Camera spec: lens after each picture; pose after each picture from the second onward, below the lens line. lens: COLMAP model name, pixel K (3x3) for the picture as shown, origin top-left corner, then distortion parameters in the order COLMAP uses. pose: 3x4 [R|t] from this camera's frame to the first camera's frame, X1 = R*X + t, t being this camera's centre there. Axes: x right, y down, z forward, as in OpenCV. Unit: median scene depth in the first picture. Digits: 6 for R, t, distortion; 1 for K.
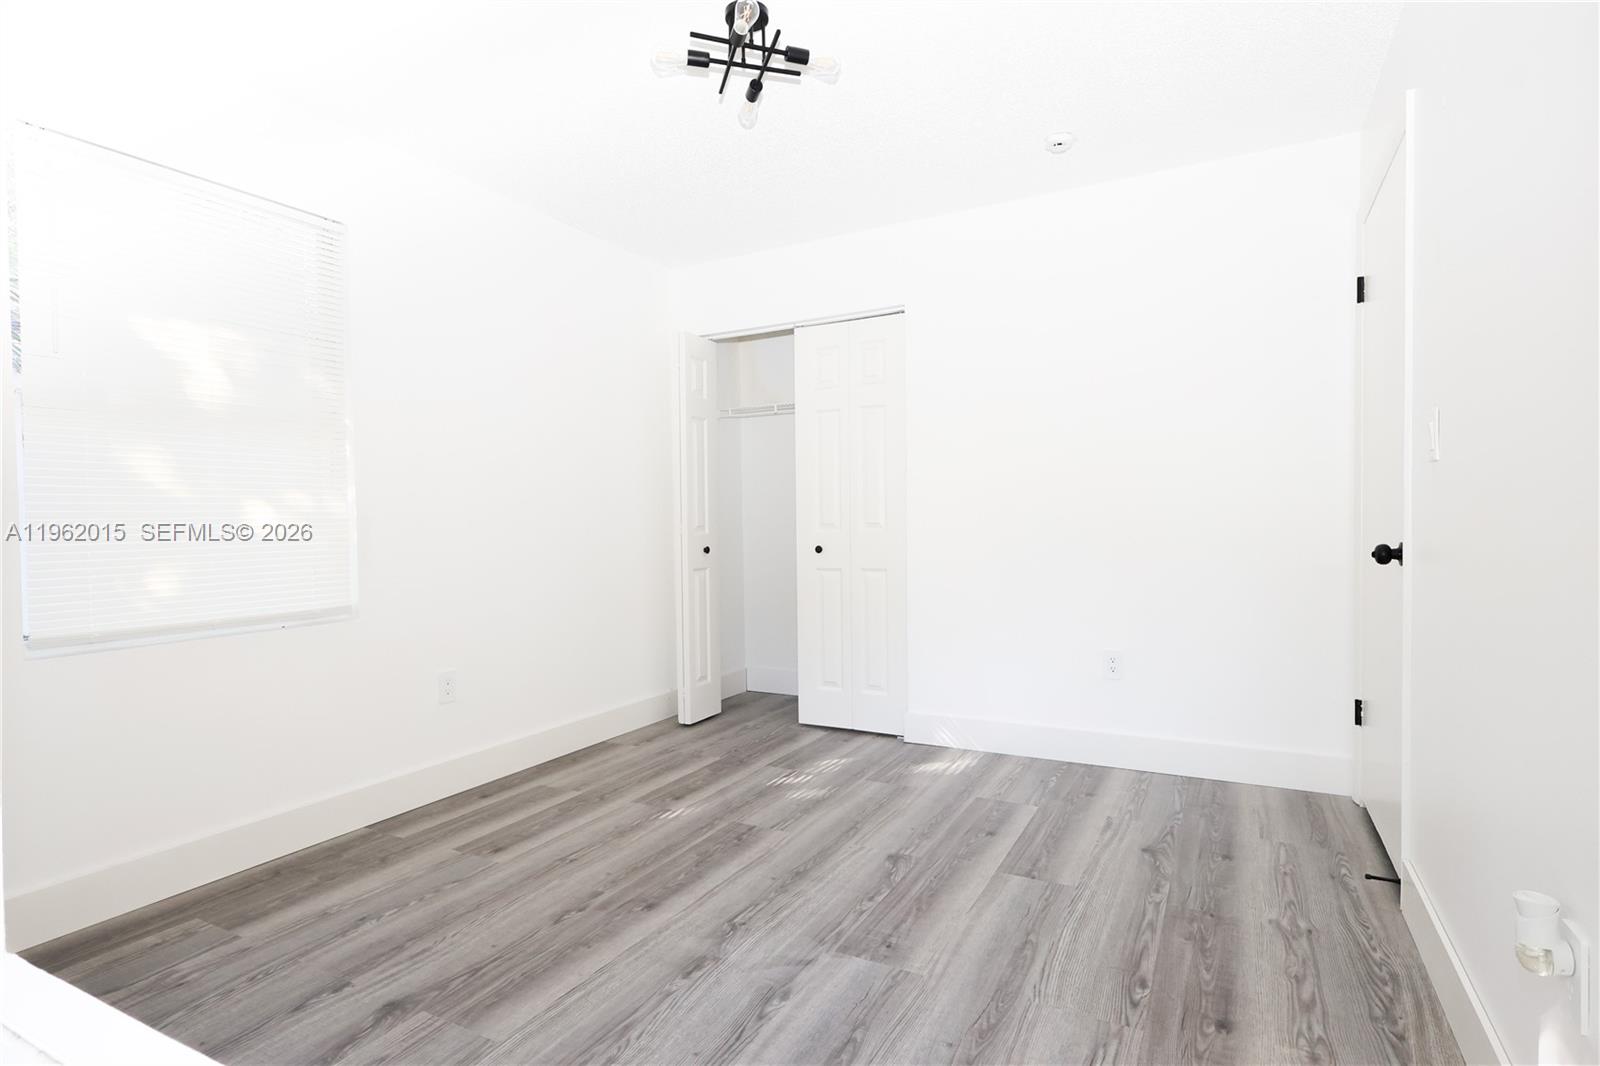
lens RADIAL K [[785.0, 0, 801.6], [0, 785.0, 530.2], [0, 0, 1]] dist [-0.000100, 0.000212]
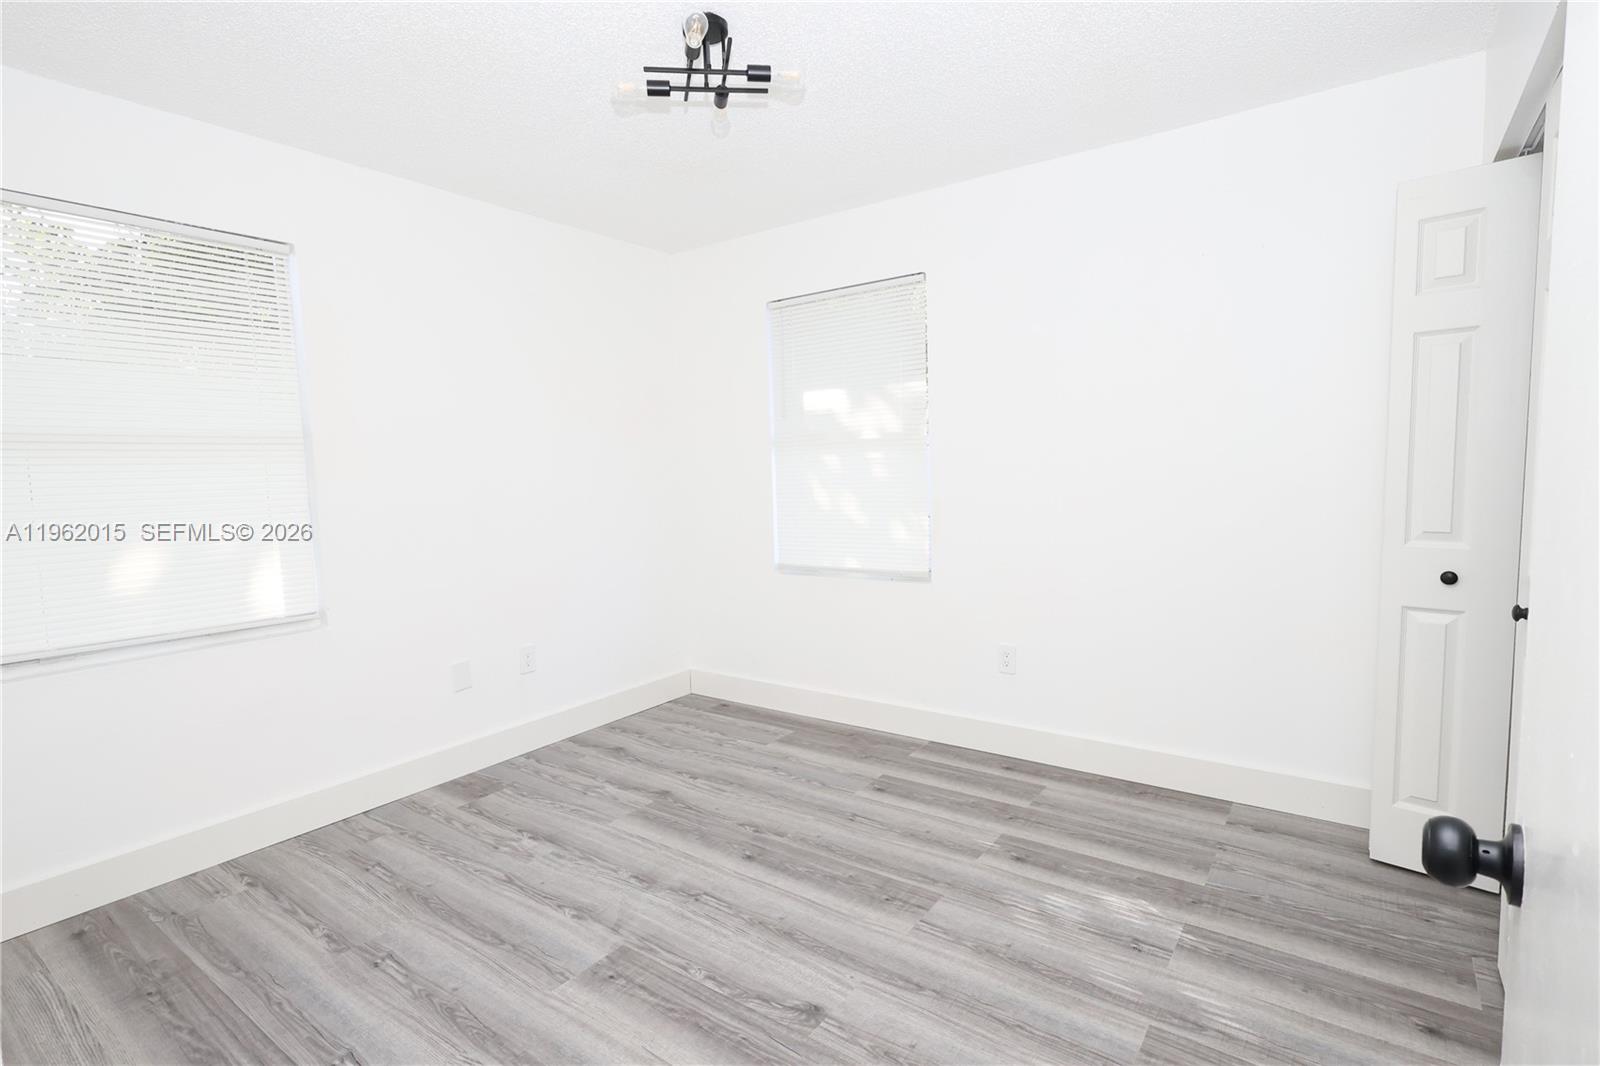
lens RADIAL K [[785.0, 0, 801.6], [0, 785.0, 530.2], [0, 0, 1]] dist [-0.000100, 0.000212]
pose [[-0.120522, 0.101055, -0.987554, 0.790255], [0.019510, 0.994854, 0.099421, -0.112029], [0.992519, -0.007284, -0.121874, 1.052420]]
